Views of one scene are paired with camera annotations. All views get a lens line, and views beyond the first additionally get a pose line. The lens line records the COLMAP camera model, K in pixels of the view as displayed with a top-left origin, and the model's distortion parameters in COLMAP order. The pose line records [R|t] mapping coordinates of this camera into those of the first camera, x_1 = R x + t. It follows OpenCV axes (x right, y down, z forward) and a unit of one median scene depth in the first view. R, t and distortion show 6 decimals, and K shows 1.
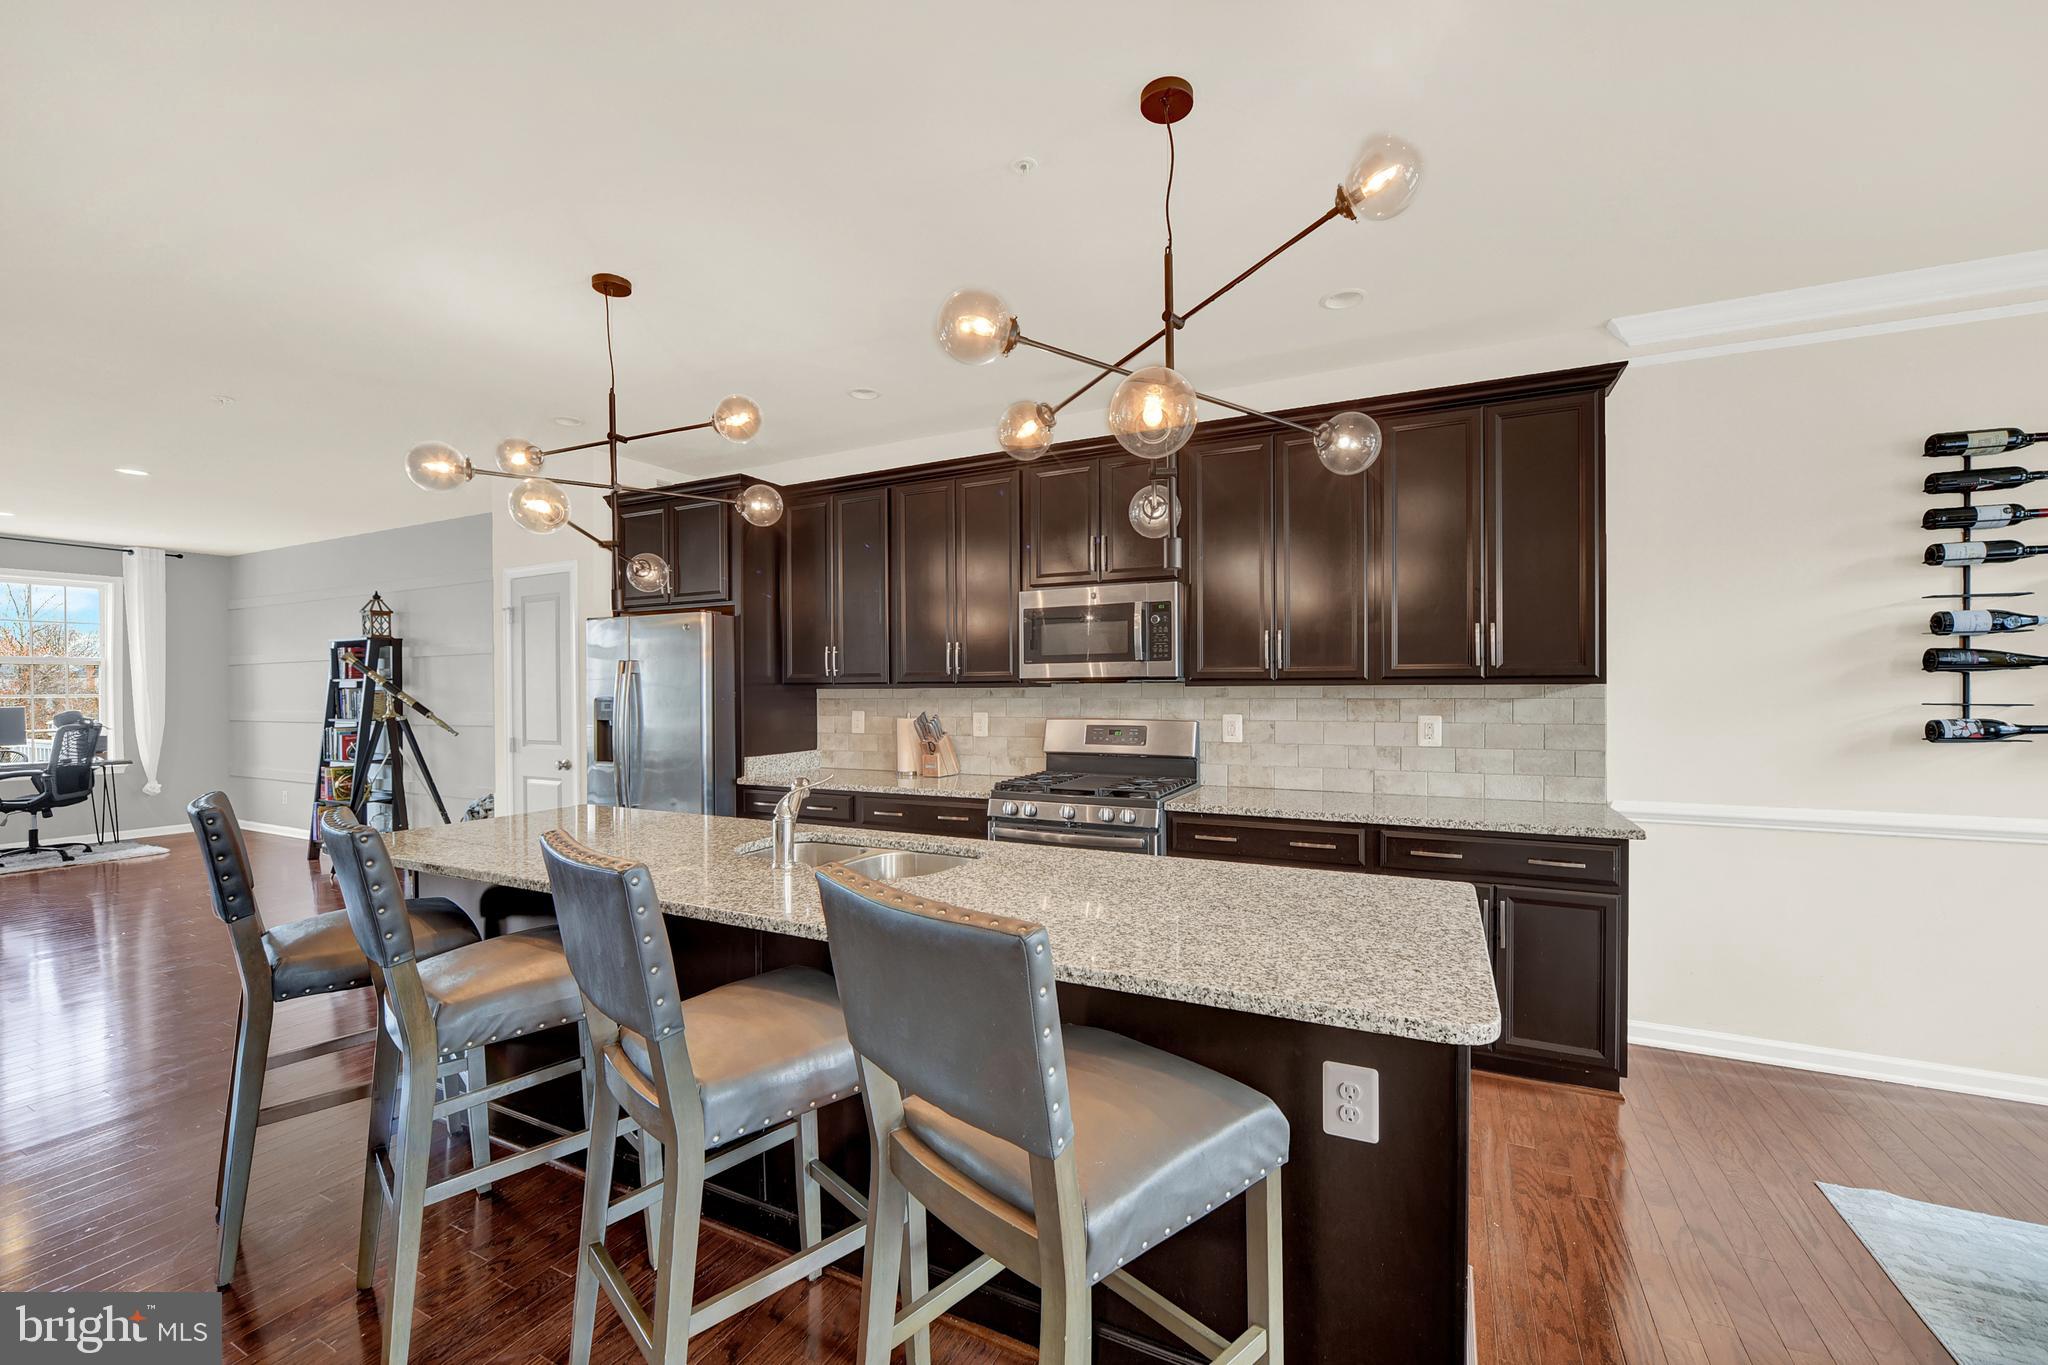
lens RADIAL K [[824.9, 0, 1016.9], [0, 824.9, 684.7], [0, 0, 1]] dist [-0.010421, -0.000060]
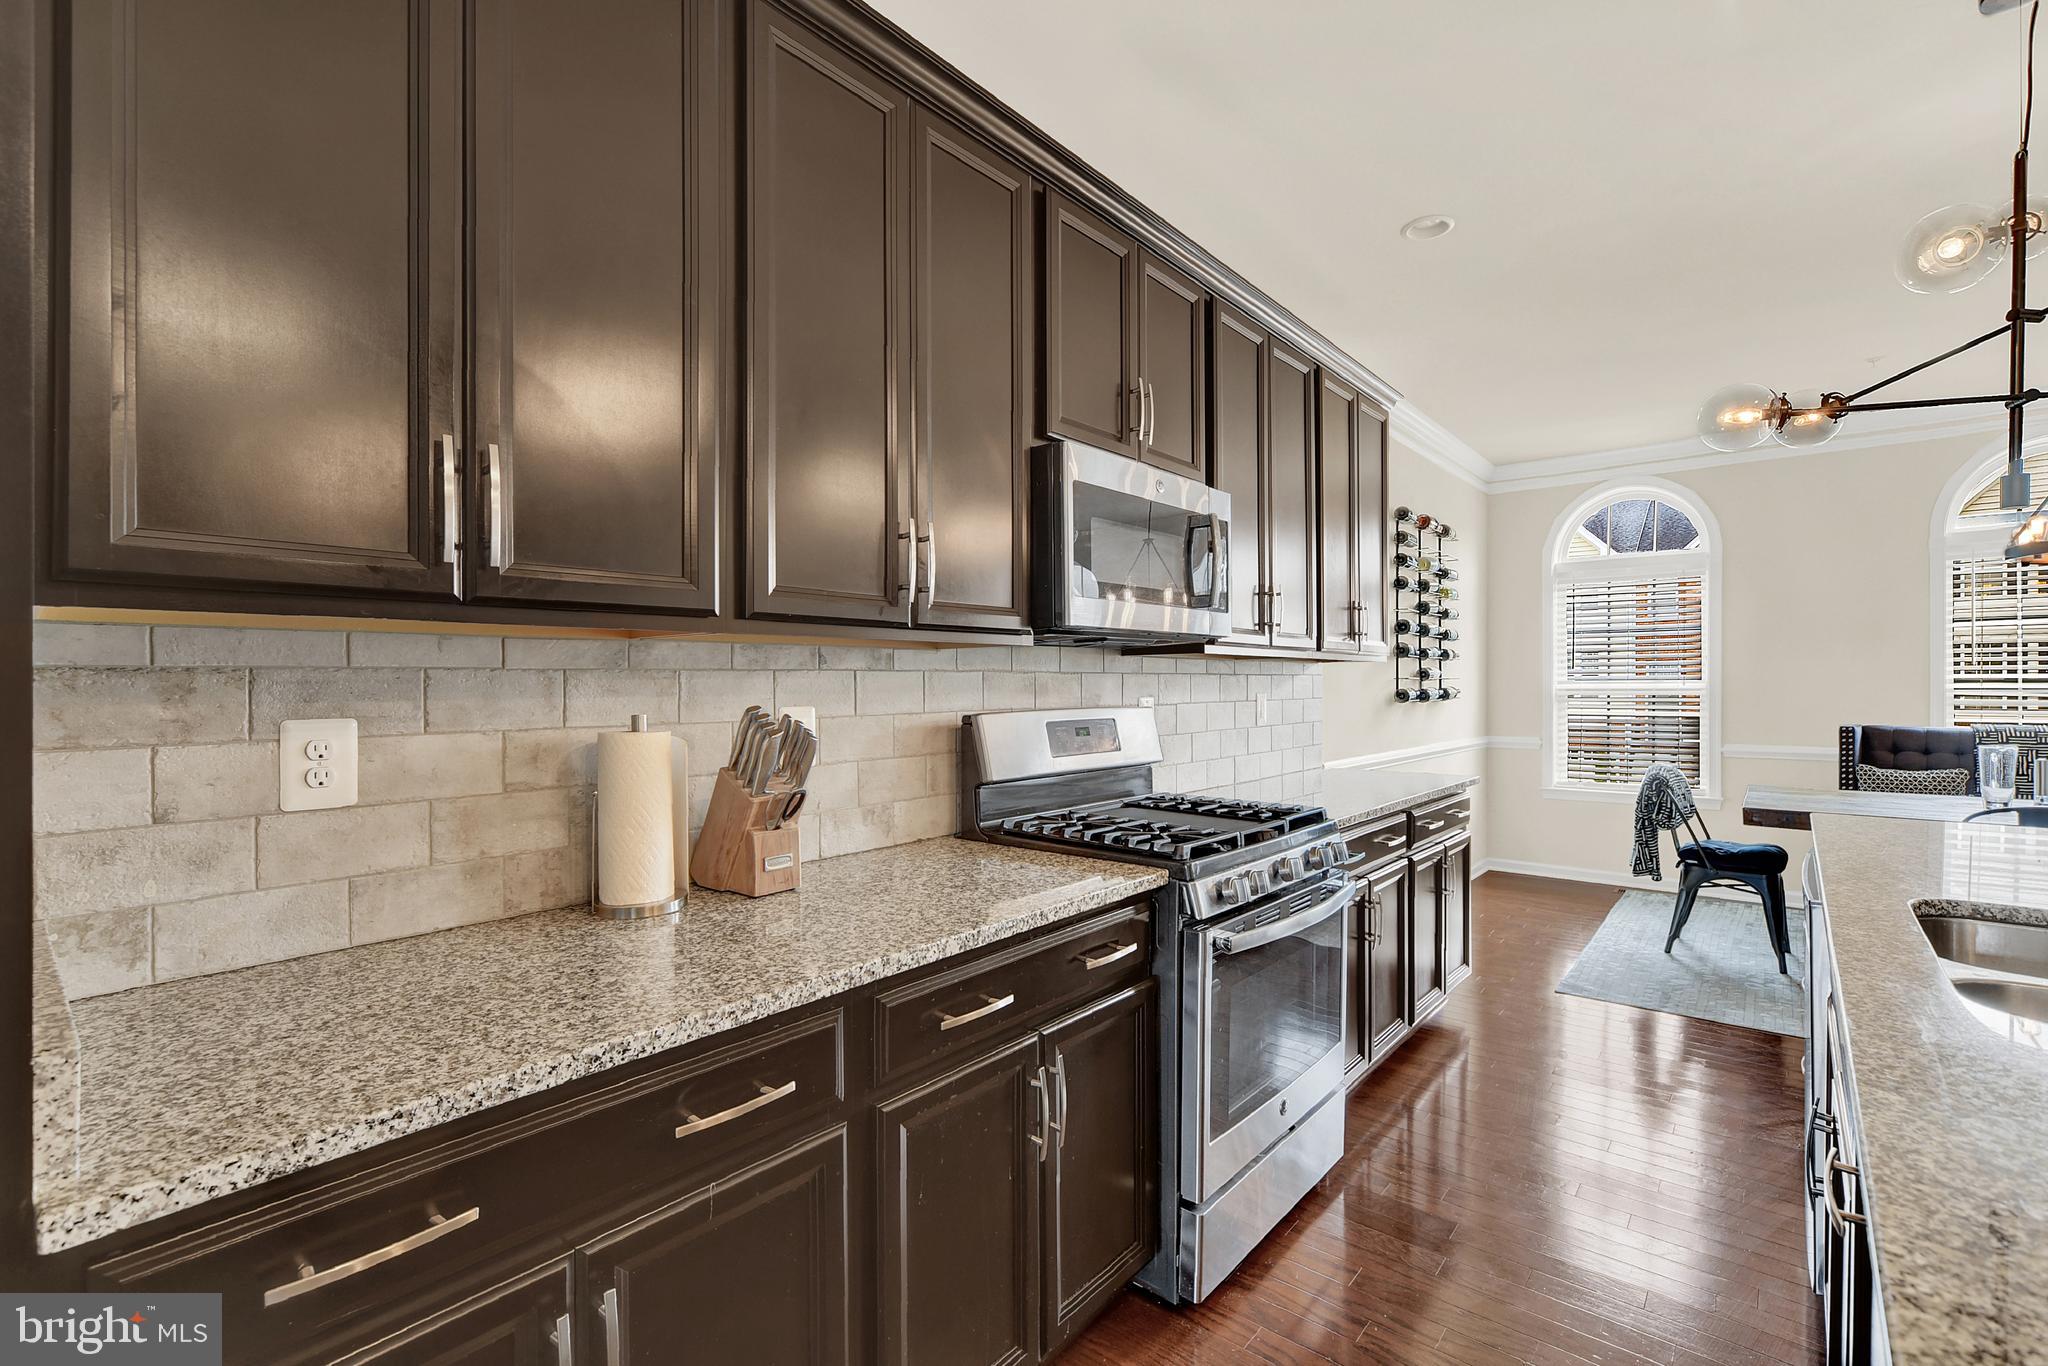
lens RADIAL K [[897.8, 0, 1024.0], [0, 897.8, 683.0], [0, 0, 1]] dist [-0.000283, -0.000156]
pose [[0.237146, 0.006222, 0.971454, -0.738954], [0.002623, 0.999972, -0.007045, 0.042792], [-0.971471, 0.004219, 0.237122, 1.329661]]
